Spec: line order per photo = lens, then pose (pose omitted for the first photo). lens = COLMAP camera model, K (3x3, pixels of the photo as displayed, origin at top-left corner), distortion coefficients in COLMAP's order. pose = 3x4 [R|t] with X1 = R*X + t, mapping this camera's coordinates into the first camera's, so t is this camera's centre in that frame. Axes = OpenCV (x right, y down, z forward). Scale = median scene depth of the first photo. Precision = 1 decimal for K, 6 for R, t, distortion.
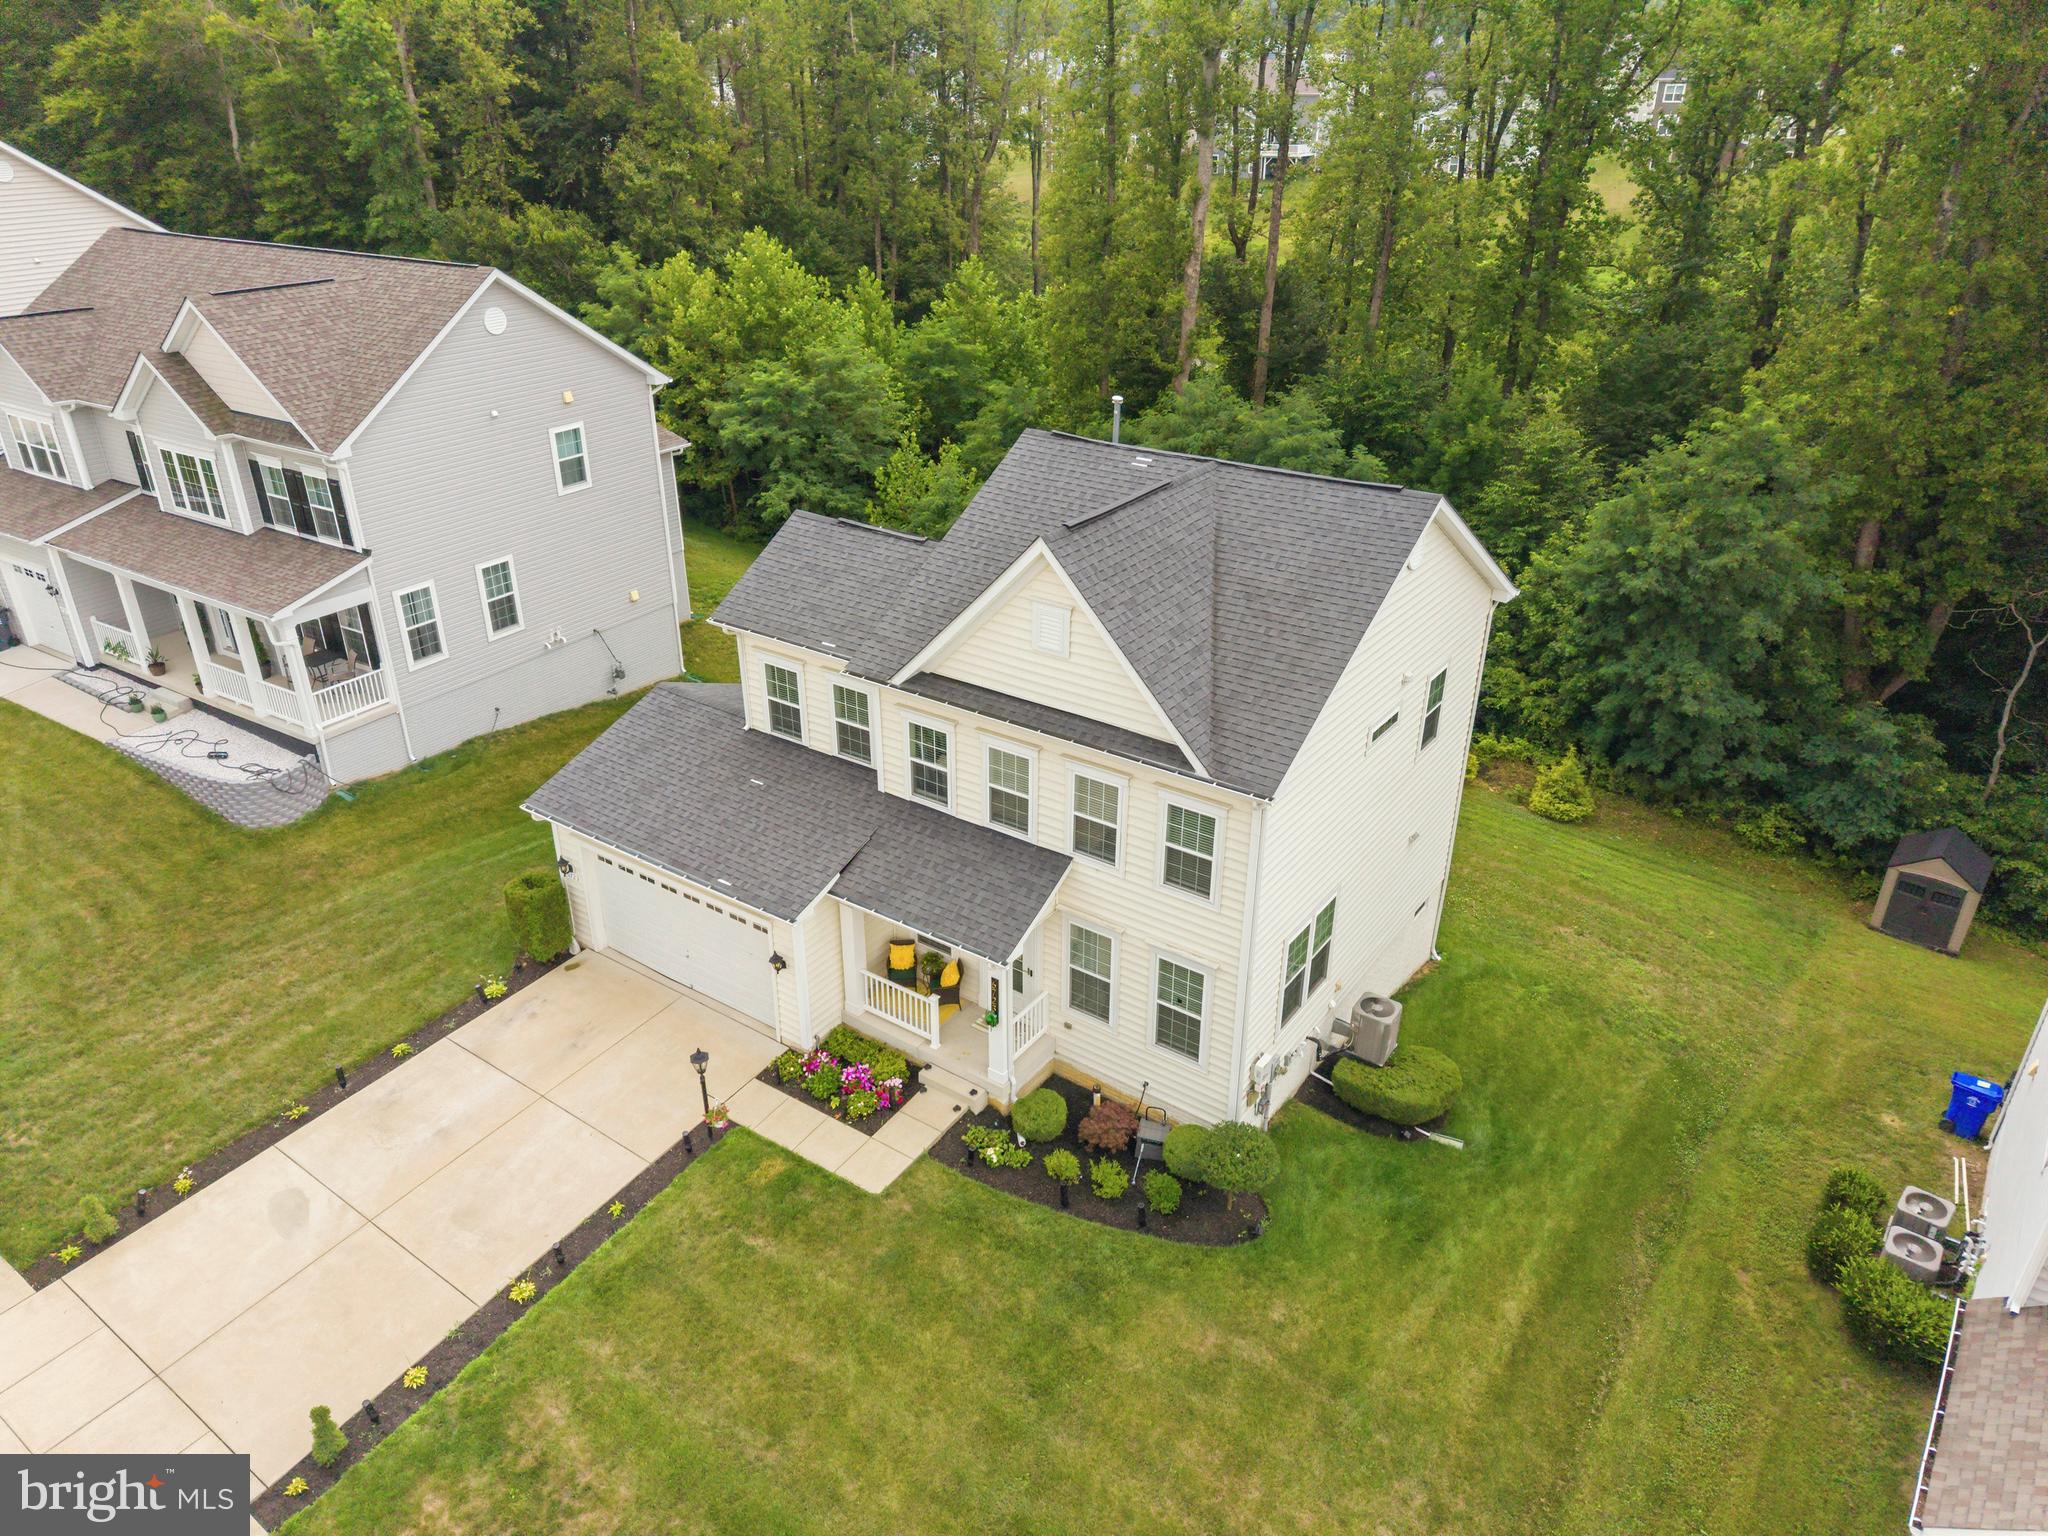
lens RADIAL K [[1368.2, 0, 1024.0], [0, 1368.2, 768.0], [0, 0, 1]] dist [0.060841, -0.085834]
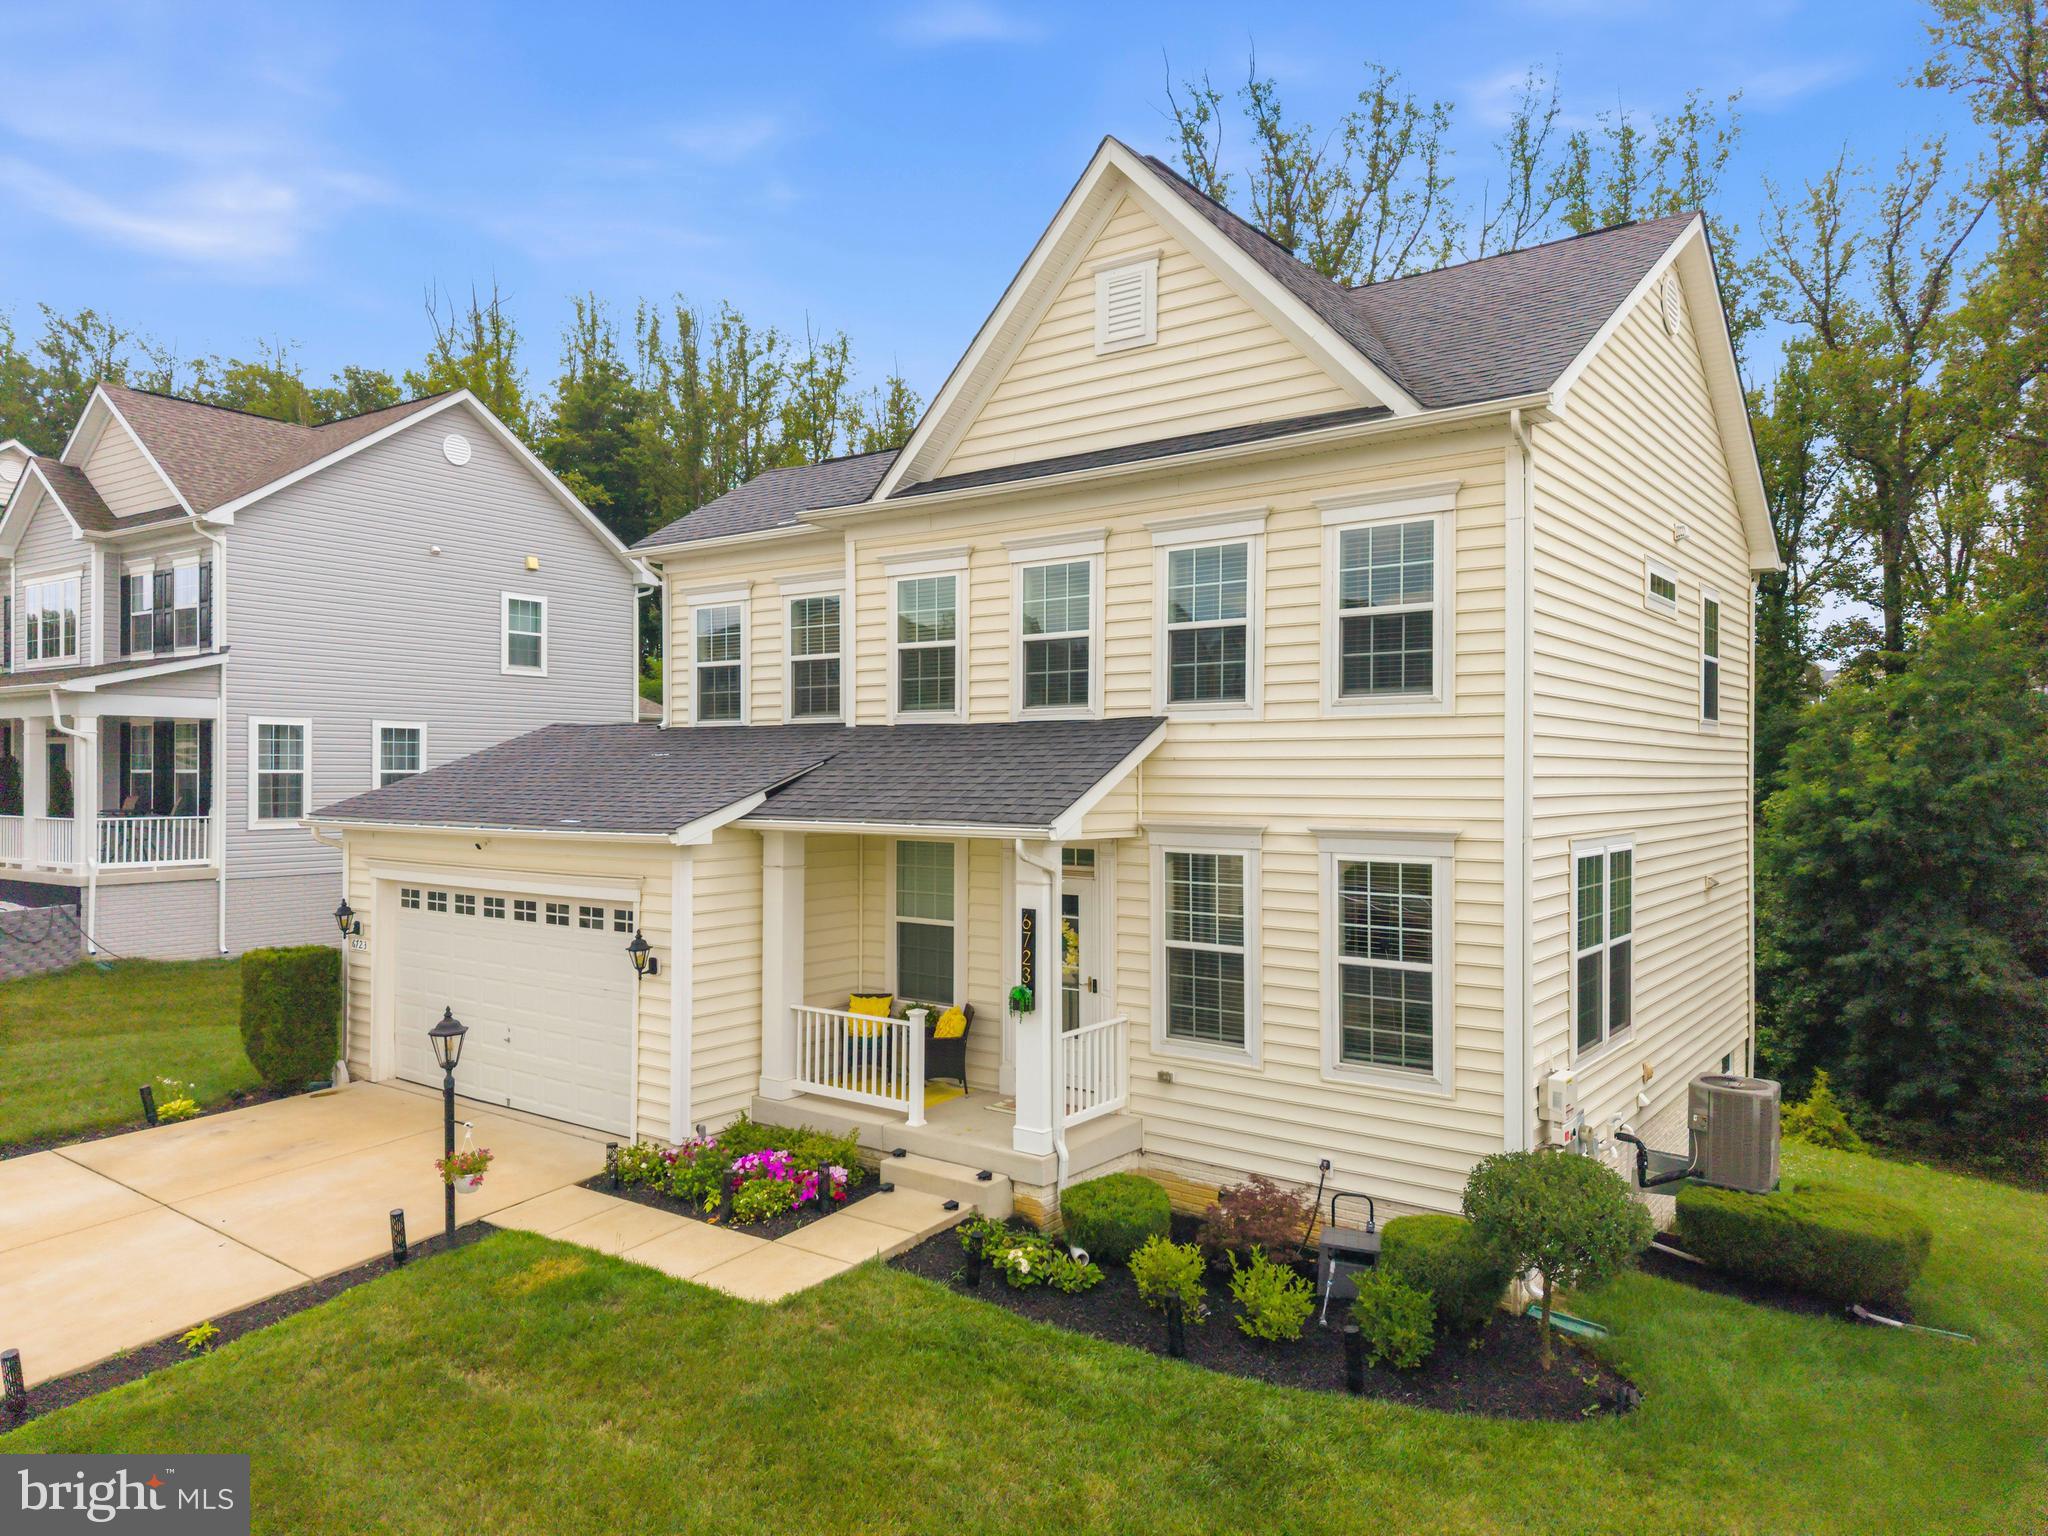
lens RADIAL K [[1369.1, 0, 1025.7], [0, 1369.1, 775.8], [0, 0, 1]] dist [0.027775, -0.024161]
pose [[0.999538, 0.000818, -0.030384, -0.006277], [-0.014393, 0.893204, -0.449421, 0.331508], [0.026772, 0.449651, 0.892803, 0.478996]]
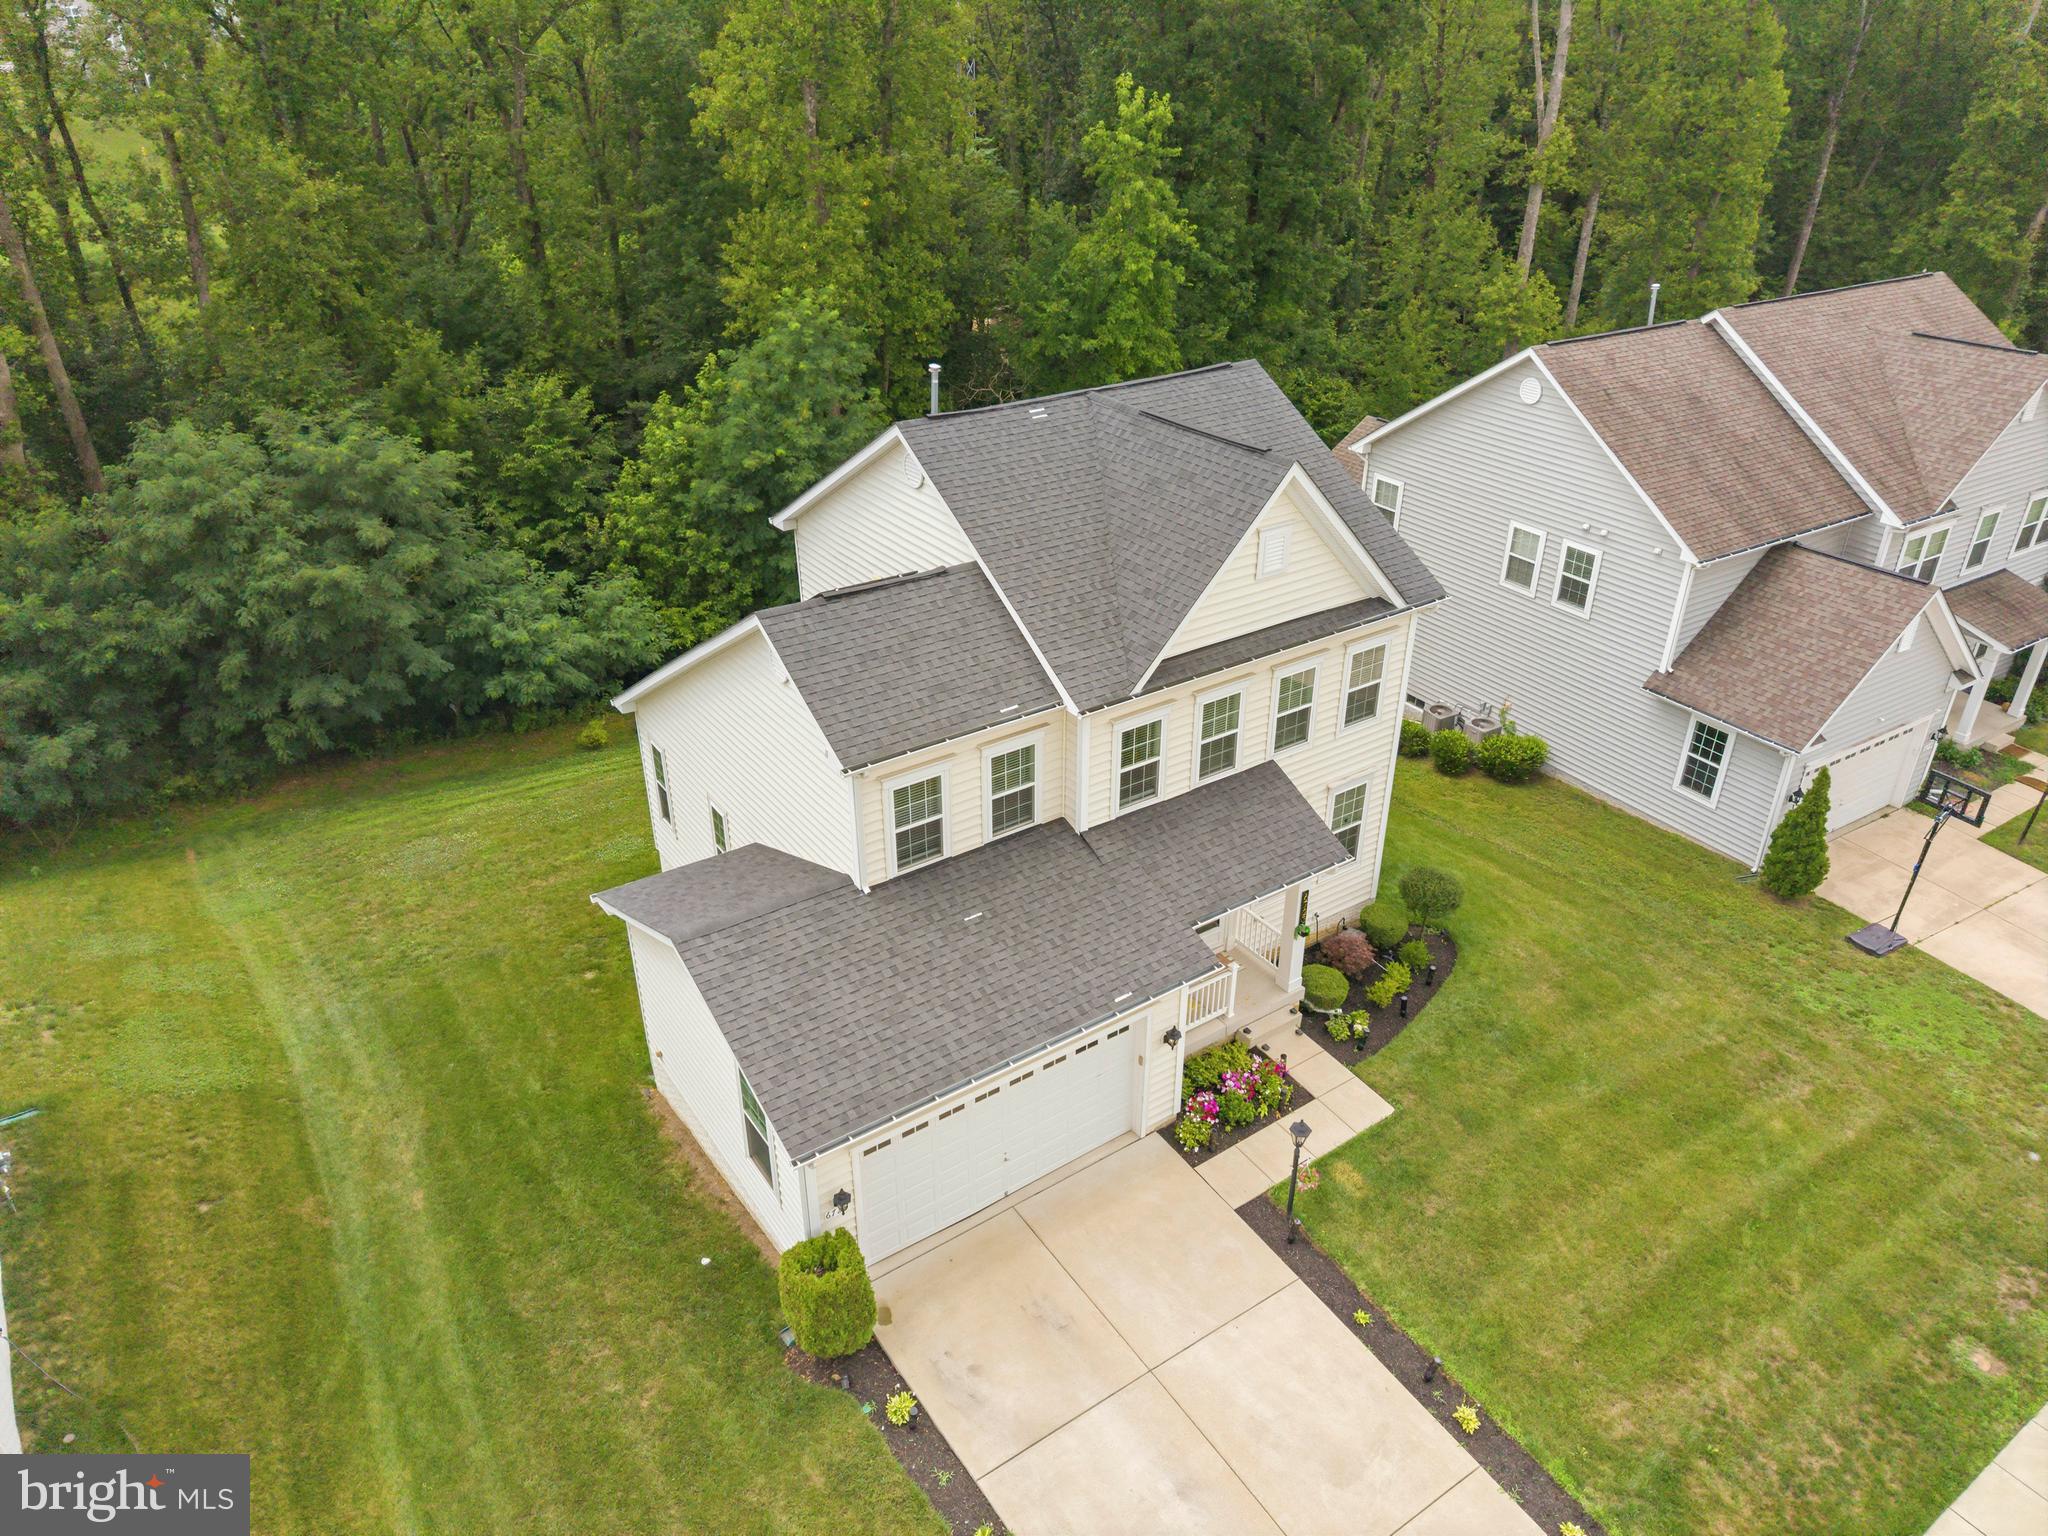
lens RADIAL K [[1368.2, 0, 1024.0], [0, 1368.2, 768.0], [0, 0, 1]] dist [0.060841, -0.085834]
pose [[0.344984, -0.456383, 0.820183, -0.872271], [0.426245, 0.854704, 0.296305, -0.314074], [-0.836242, 0.247379, 0.489390, 0.616047]]
